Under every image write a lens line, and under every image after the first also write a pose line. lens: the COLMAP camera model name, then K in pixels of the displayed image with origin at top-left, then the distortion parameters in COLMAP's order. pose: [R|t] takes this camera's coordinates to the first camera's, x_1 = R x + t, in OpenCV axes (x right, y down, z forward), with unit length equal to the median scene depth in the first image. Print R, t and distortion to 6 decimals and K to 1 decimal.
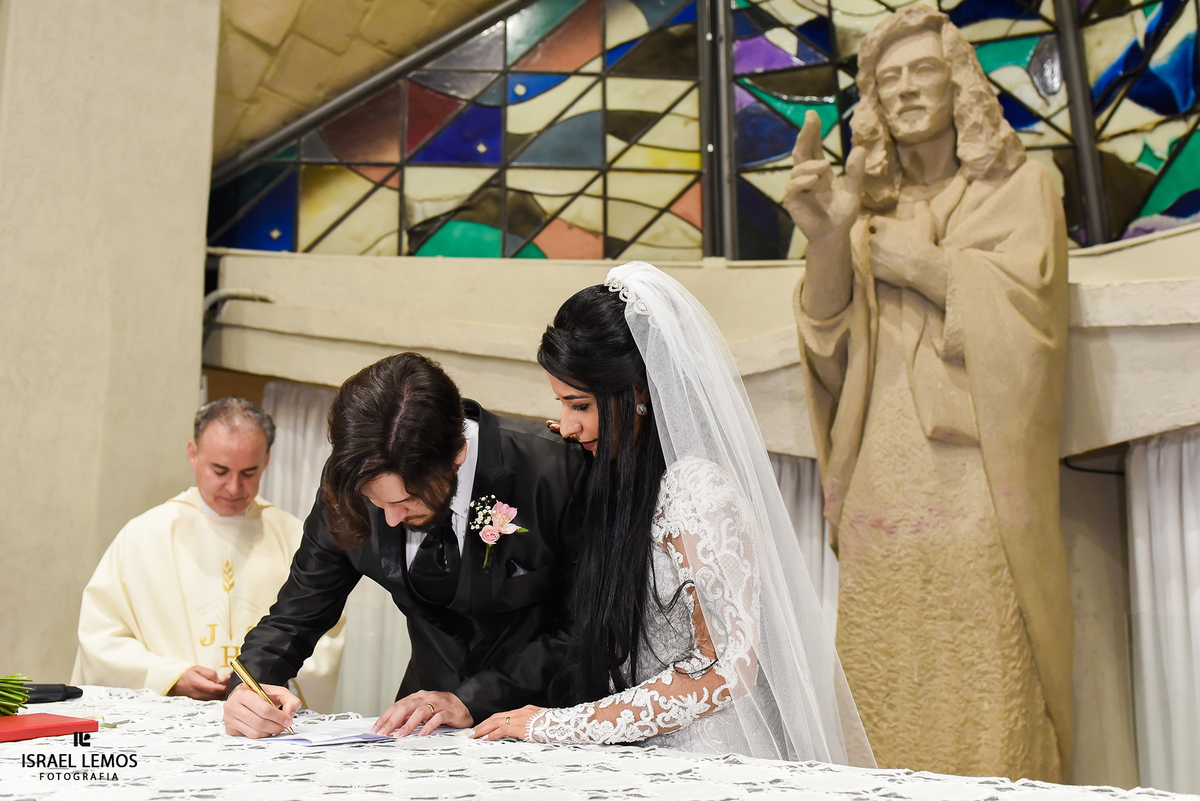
lens RADIAL K [[1167.1, 0, 600.0], [0, 1167.1, 400.5], [0, 0, 1]] dist [-0.120362, 0.132371]
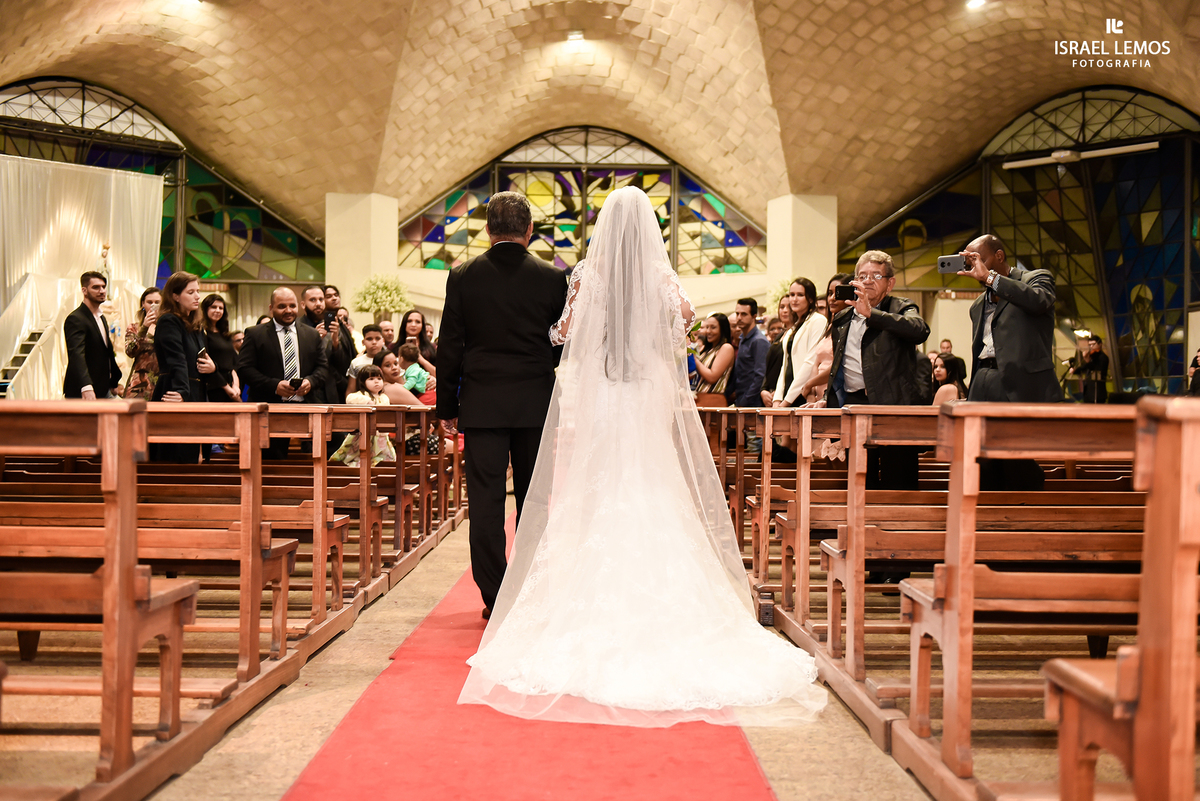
lens RADIAL K [[1336.5, 0, 600.0], [0, 1336.5, 400.5], [0, 0, 1]] dist [0.002025, 0.000733]
pose [[0.822993, 0.012877, 0.567905, -2.045488], [-0.096109, 0.988486, 0.116866, -0.251795], [-0.559862, -0.150761, 0.814755, -2.741391]]
